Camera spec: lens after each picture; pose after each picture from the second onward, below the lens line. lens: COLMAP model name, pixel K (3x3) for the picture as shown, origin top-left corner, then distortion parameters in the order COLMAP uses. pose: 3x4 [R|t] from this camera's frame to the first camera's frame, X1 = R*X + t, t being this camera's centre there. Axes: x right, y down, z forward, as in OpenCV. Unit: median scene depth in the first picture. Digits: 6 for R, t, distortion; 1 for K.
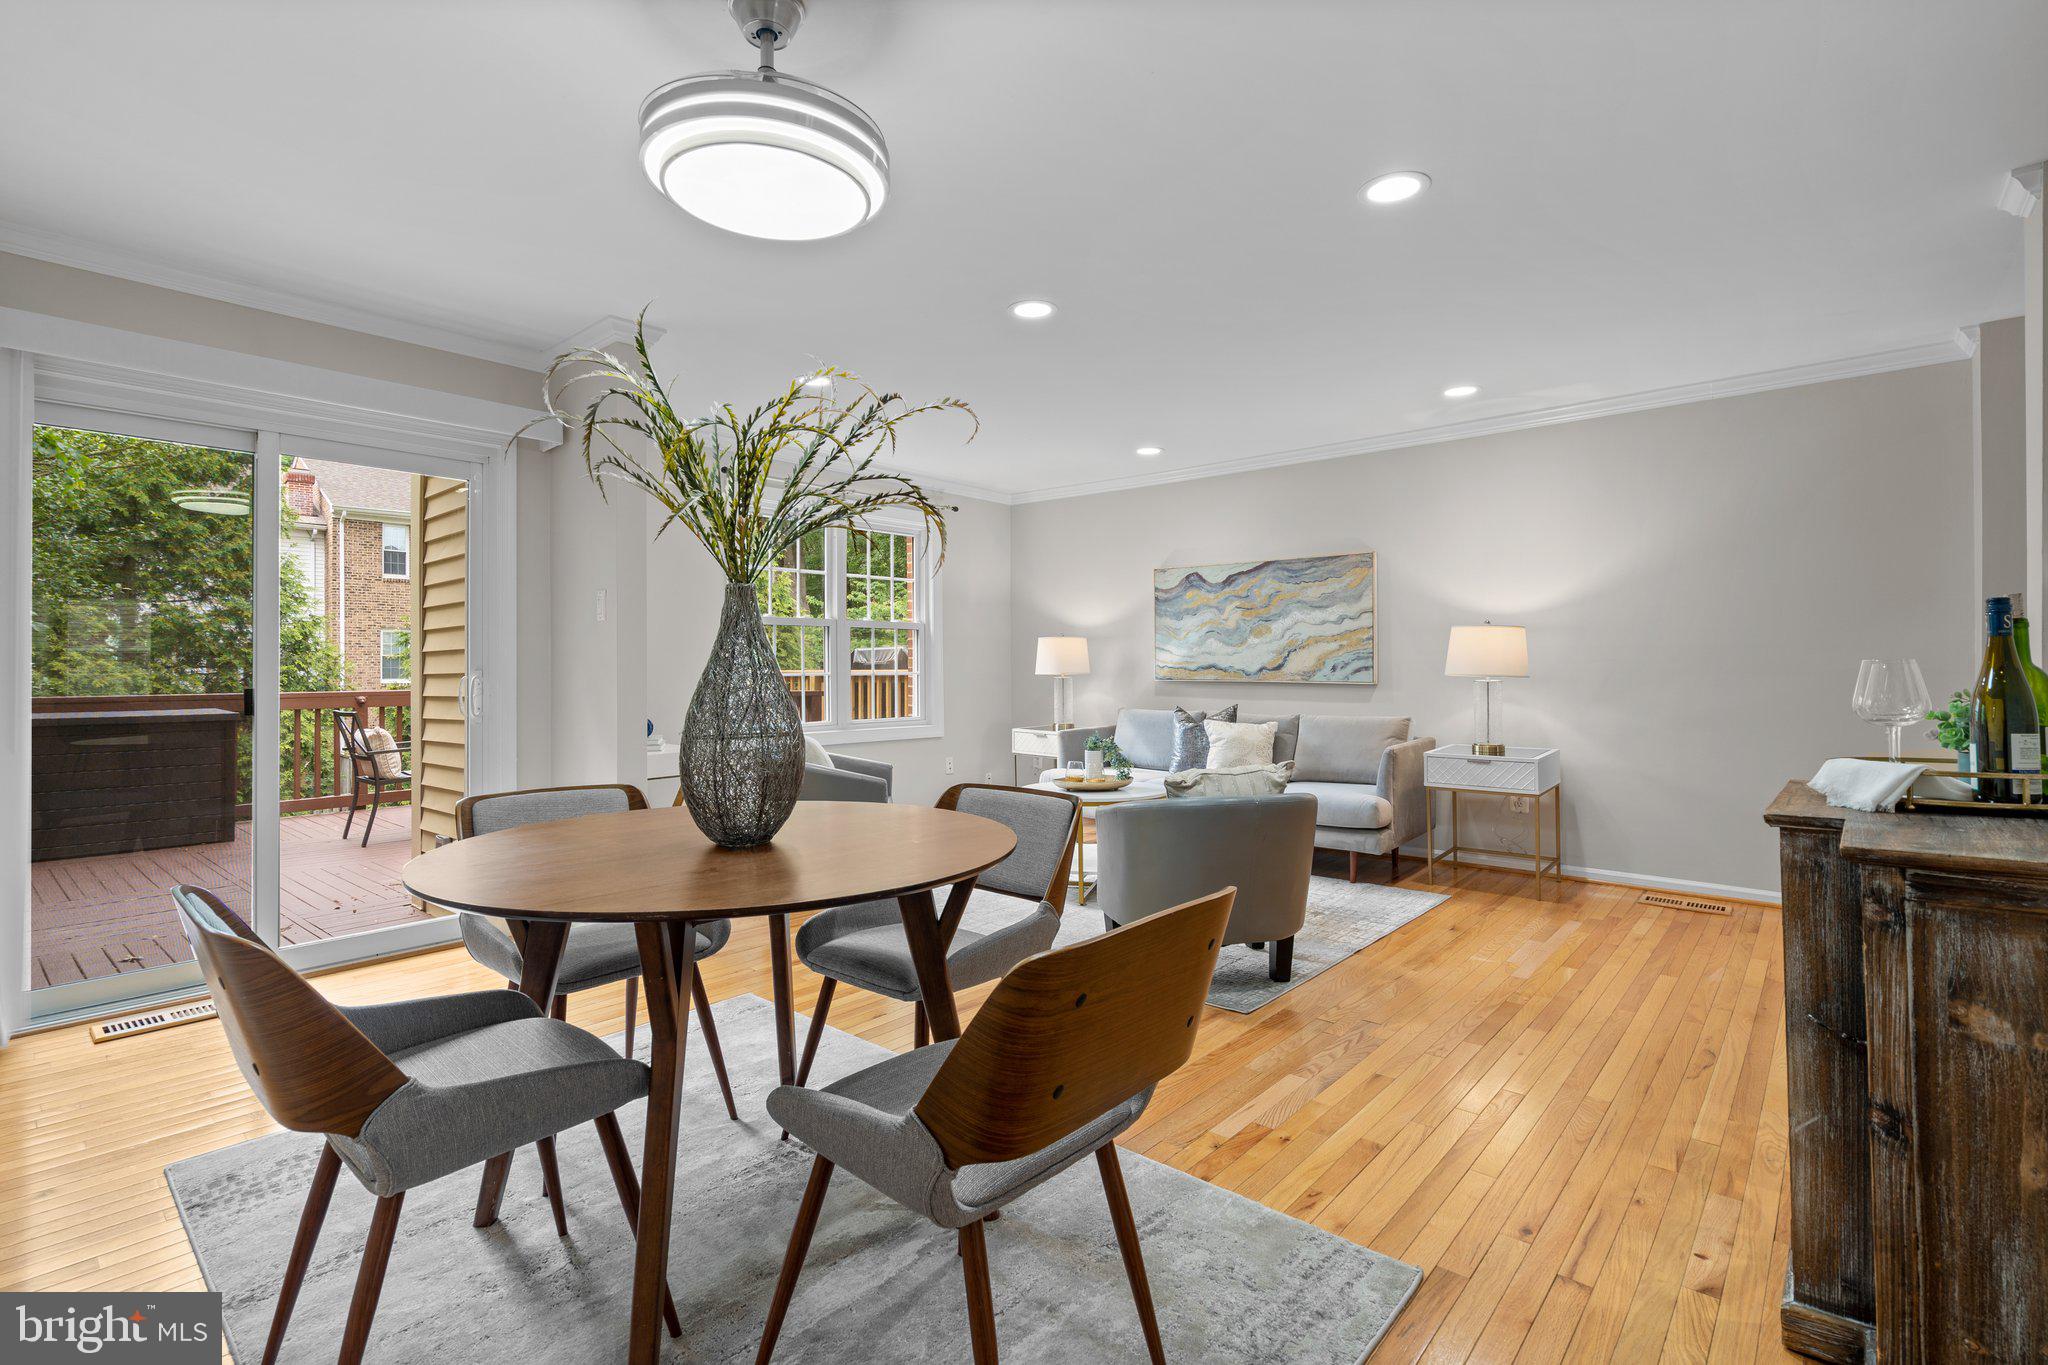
lens RADIAL K [[936.5, 0, 1028.9], [0, 936.5, 675.2], [0, 0, 1]] dist [-0.017685, 0.000099]
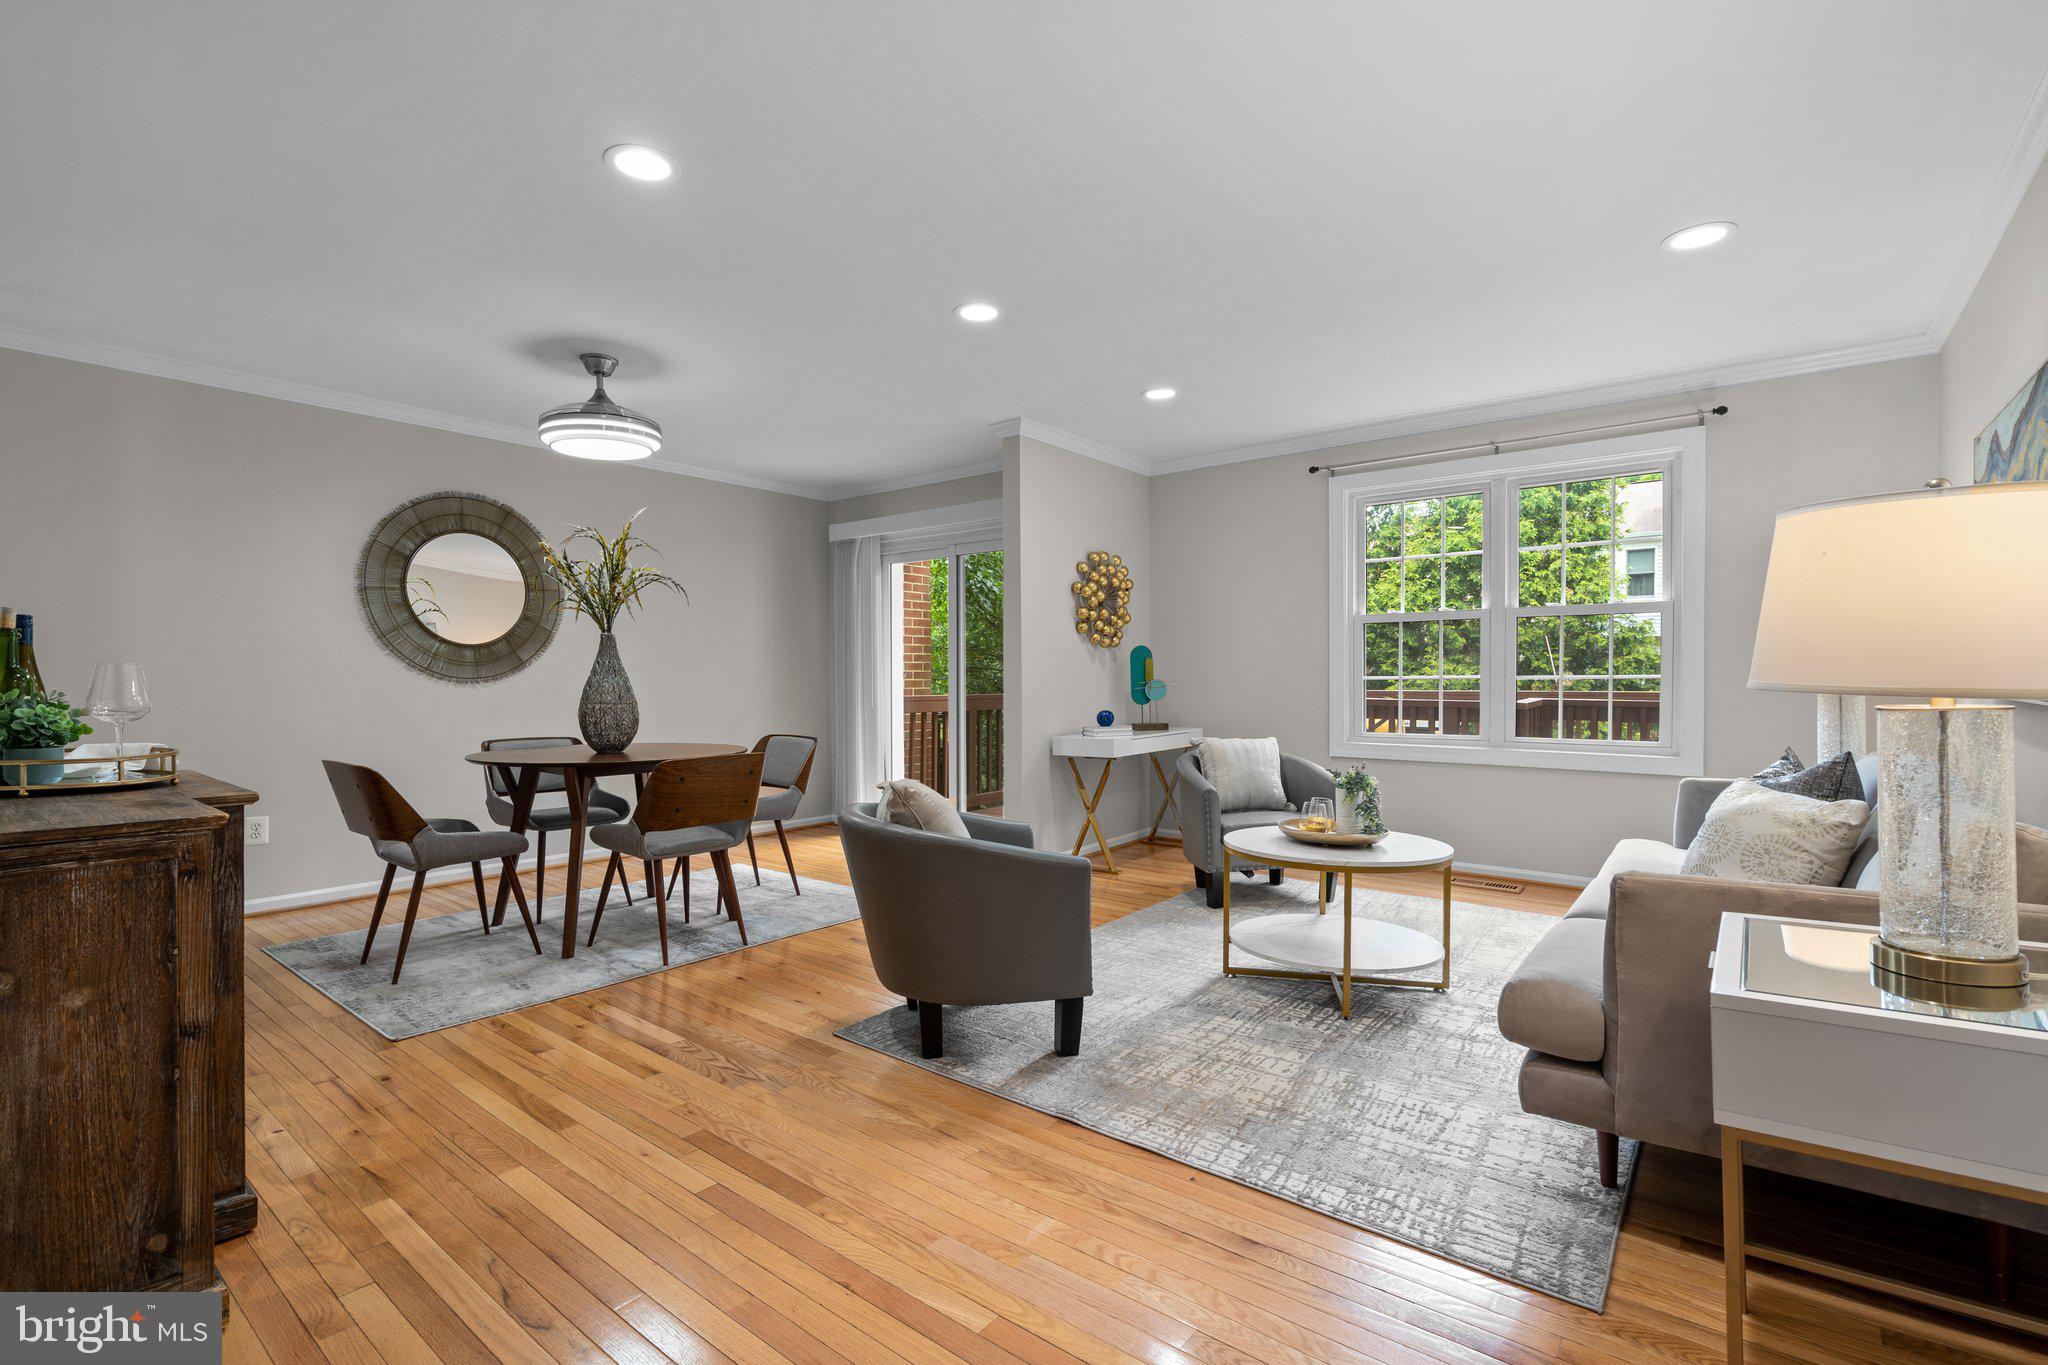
lens RADIAL K [[936.5, 0, 1028.9], [0, 936.5, 675.2], [0, 0, 1]] dist [-0.017685, 0.000099]
pose [[0.044191, -0.005925, -0.999006, 1.354668], [0.002404, 0.999980, -0.005825, -0.000981], [0.999020, -0.002144, 0.044205, 1.303387]]
